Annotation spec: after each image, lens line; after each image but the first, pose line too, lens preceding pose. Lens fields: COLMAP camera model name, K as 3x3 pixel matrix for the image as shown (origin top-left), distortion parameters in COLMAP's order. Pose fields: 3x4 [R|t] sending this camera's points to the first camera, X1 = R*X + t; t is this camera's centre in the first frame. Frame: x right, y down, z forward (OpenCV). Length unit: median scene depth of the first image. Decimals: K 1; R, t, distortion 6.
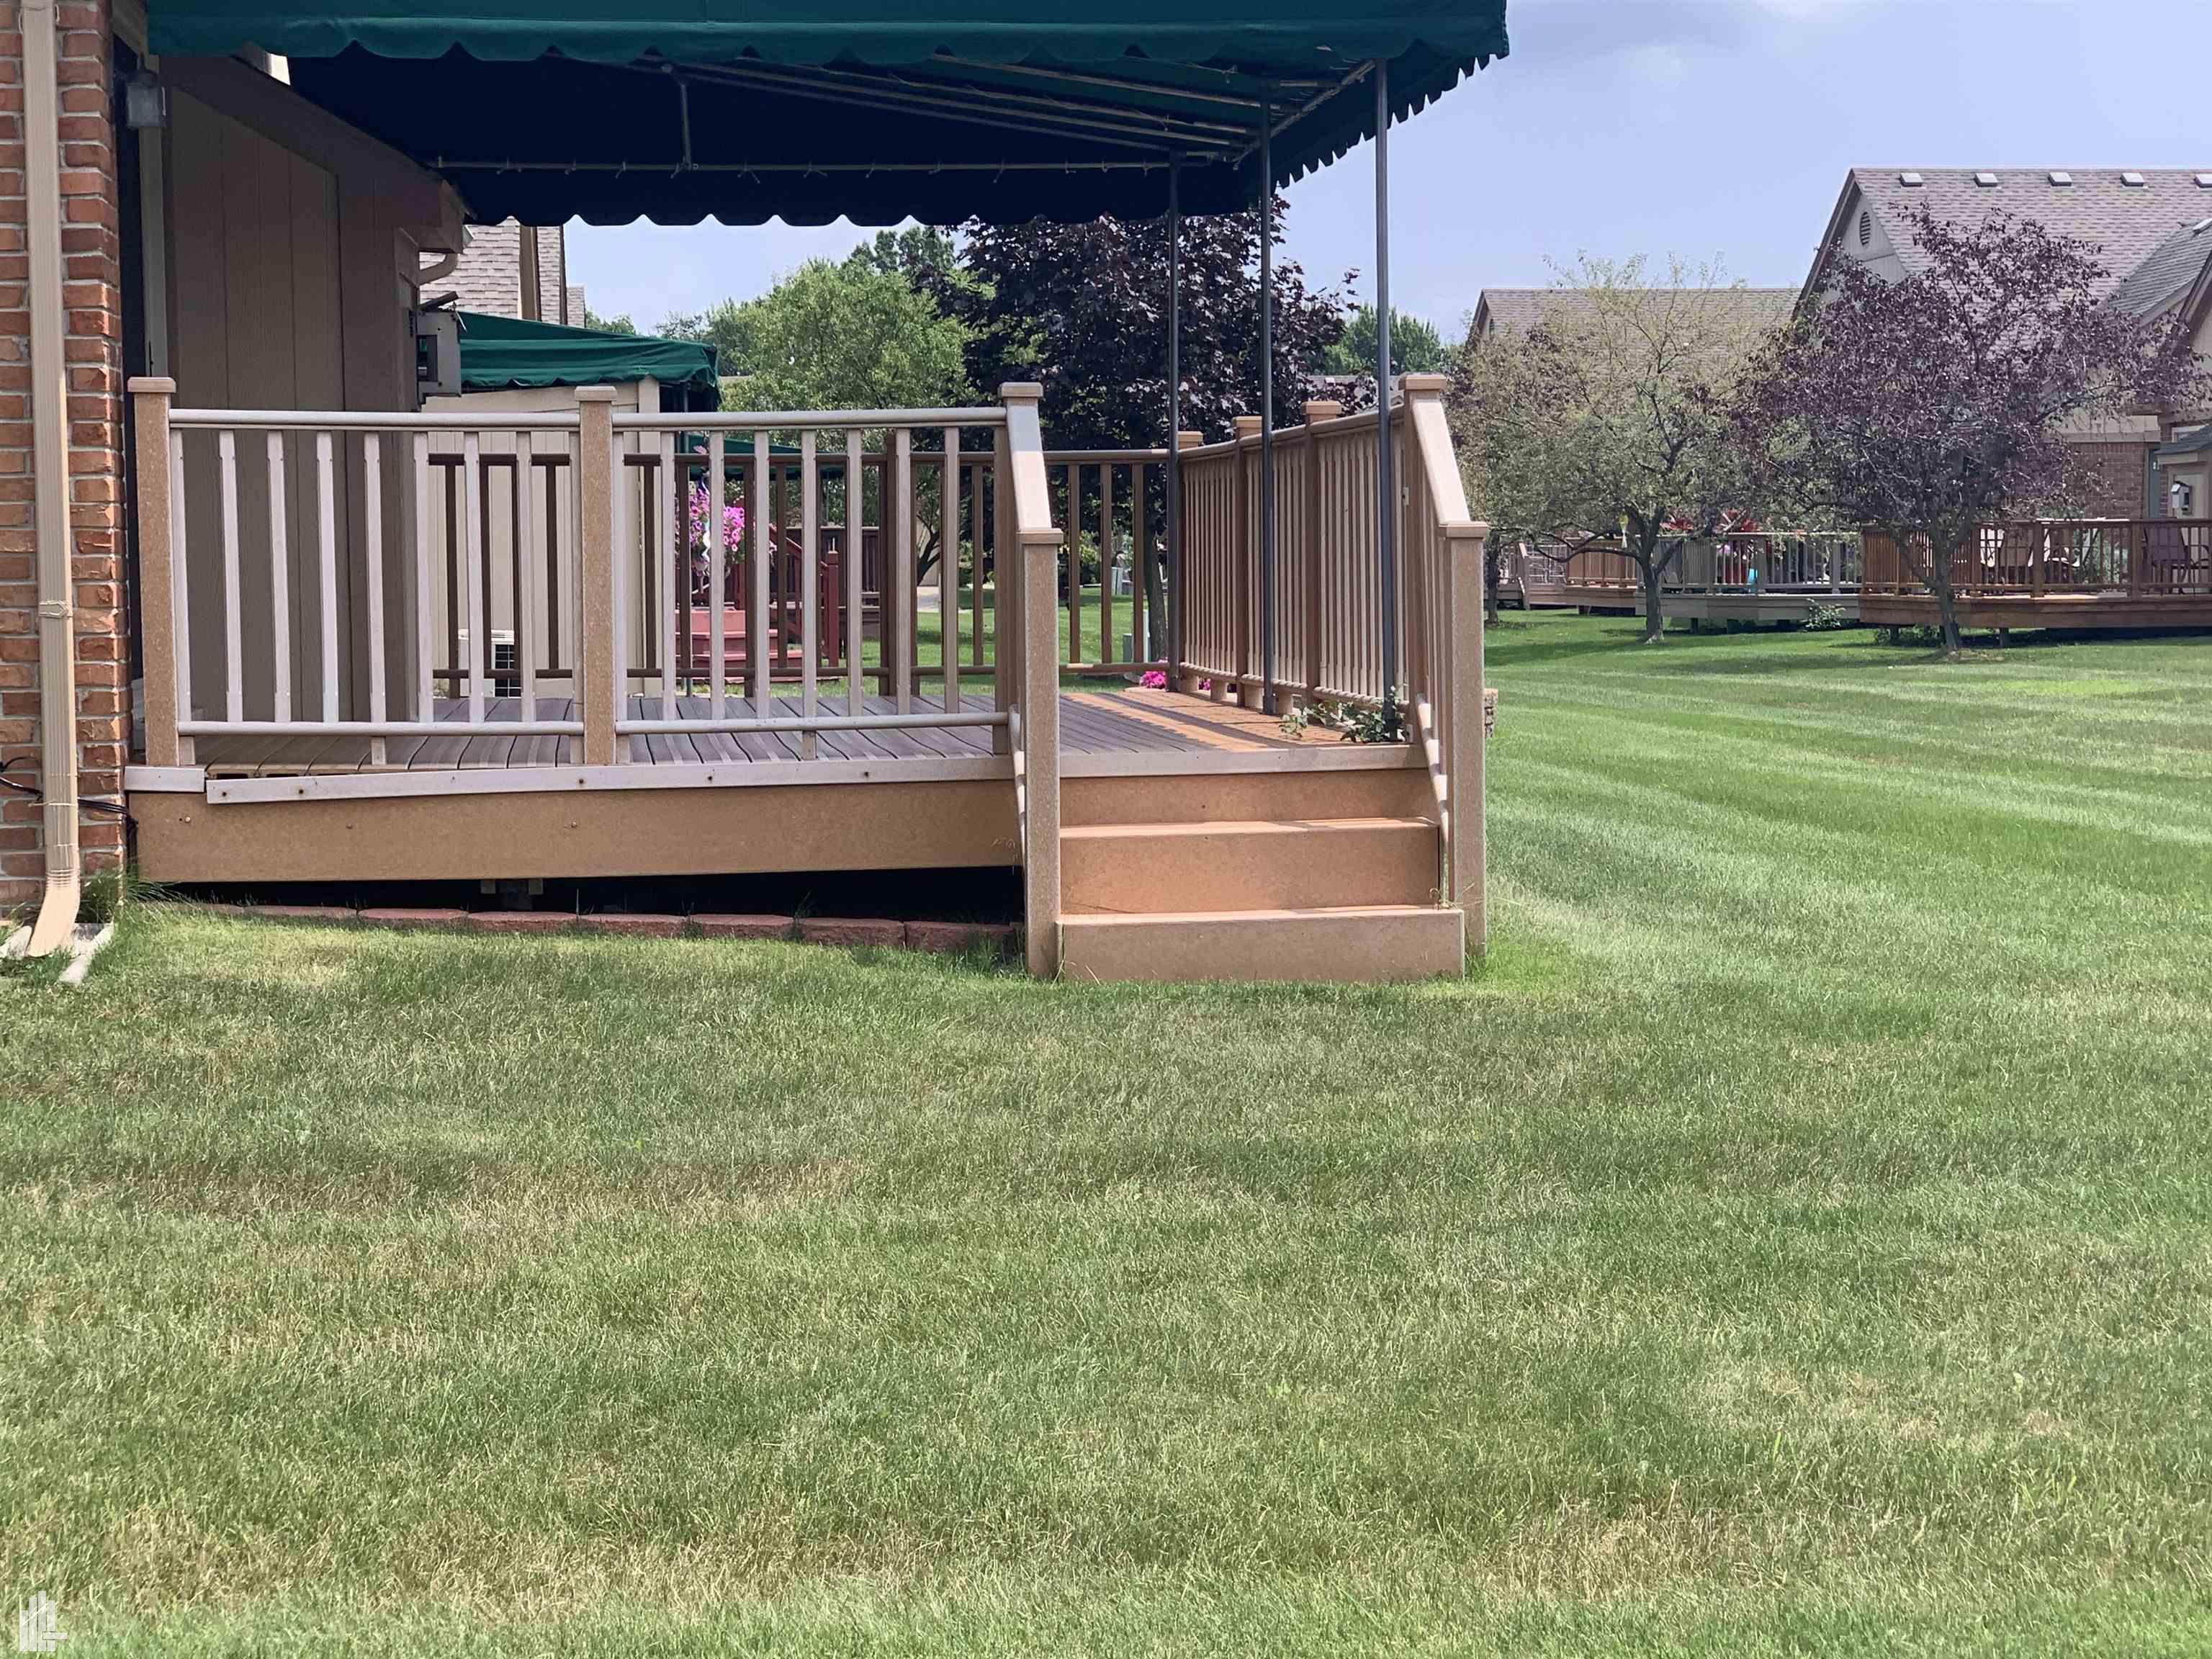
lens RADIAL K [[3973.1, 0, 1106.0], [0, 3973.1, 829.5], [0, 0, 1]] dist [0.001029, 0.243904]
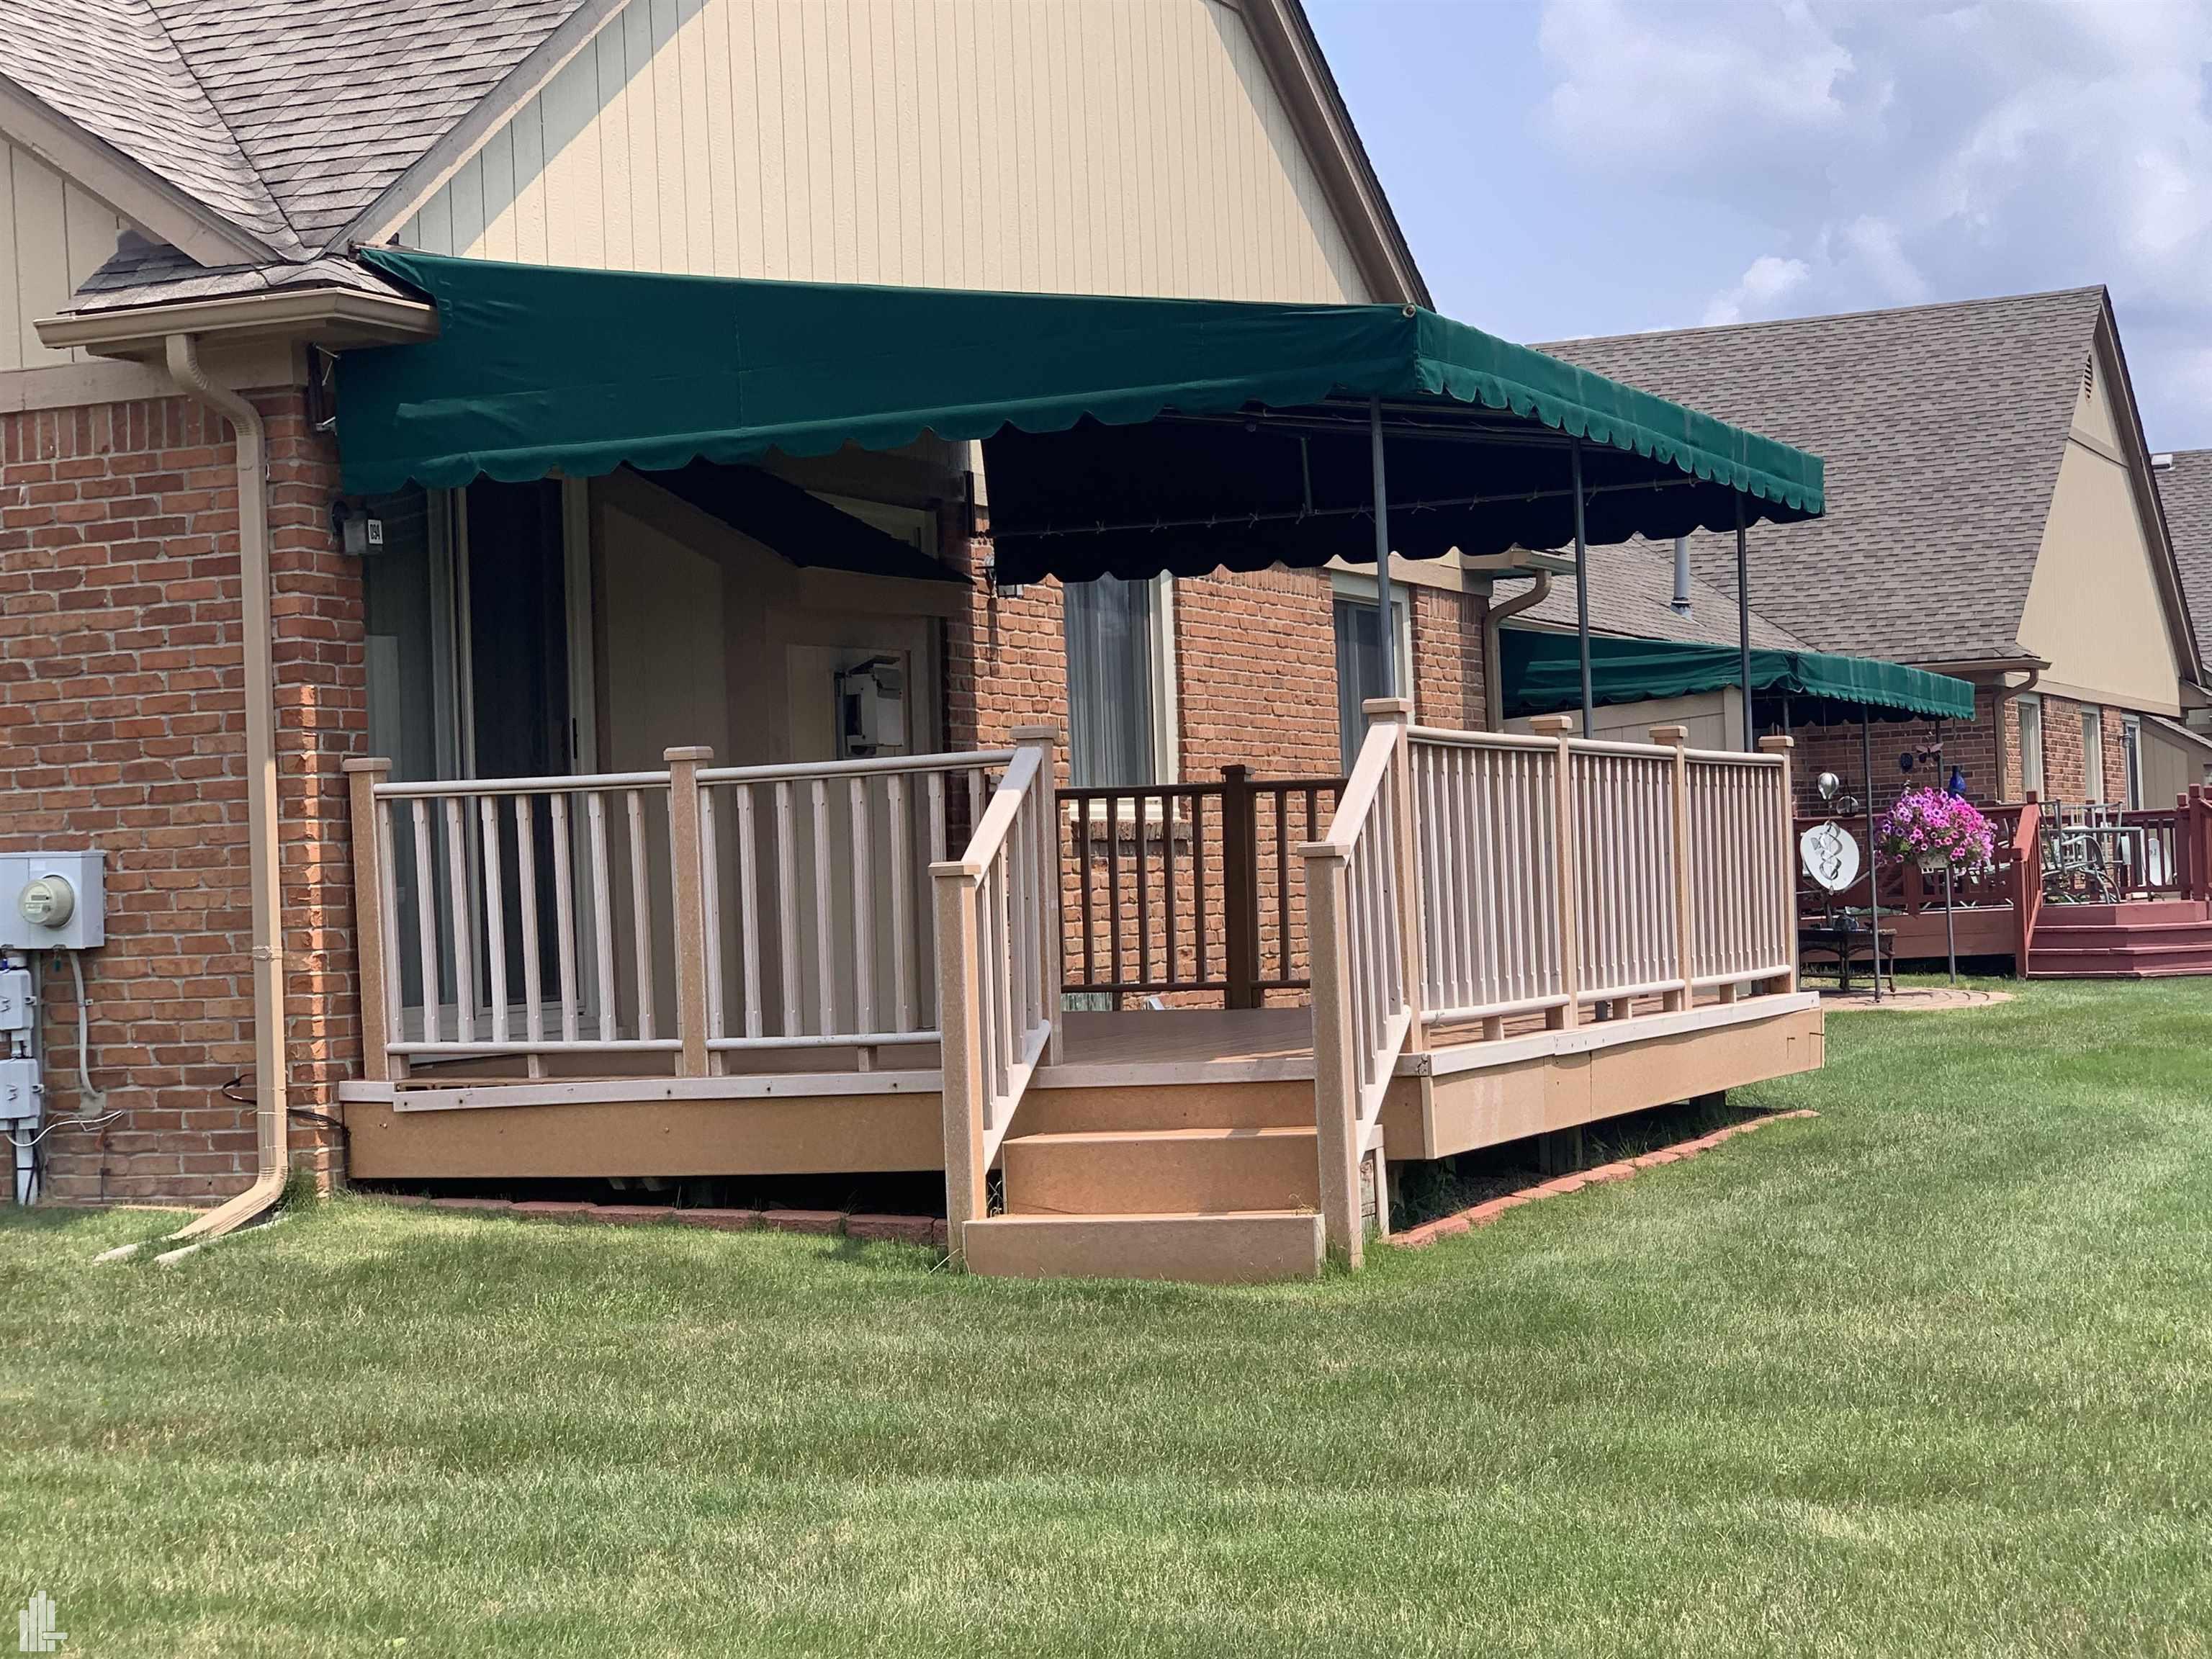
lens RADIAL K [[3973.1, 0, 1106.0], [0, 3973.1, 829.5], [0, 0, 1]] dist [0.001029, 0.243904]
pose [[0.869252, -0.035326, -0.493105, 0.546256], [-0.000692, 0.997356, -0.072670, -0.004504], [0.494369, 0.063510, 0.866929, 0.065654]]
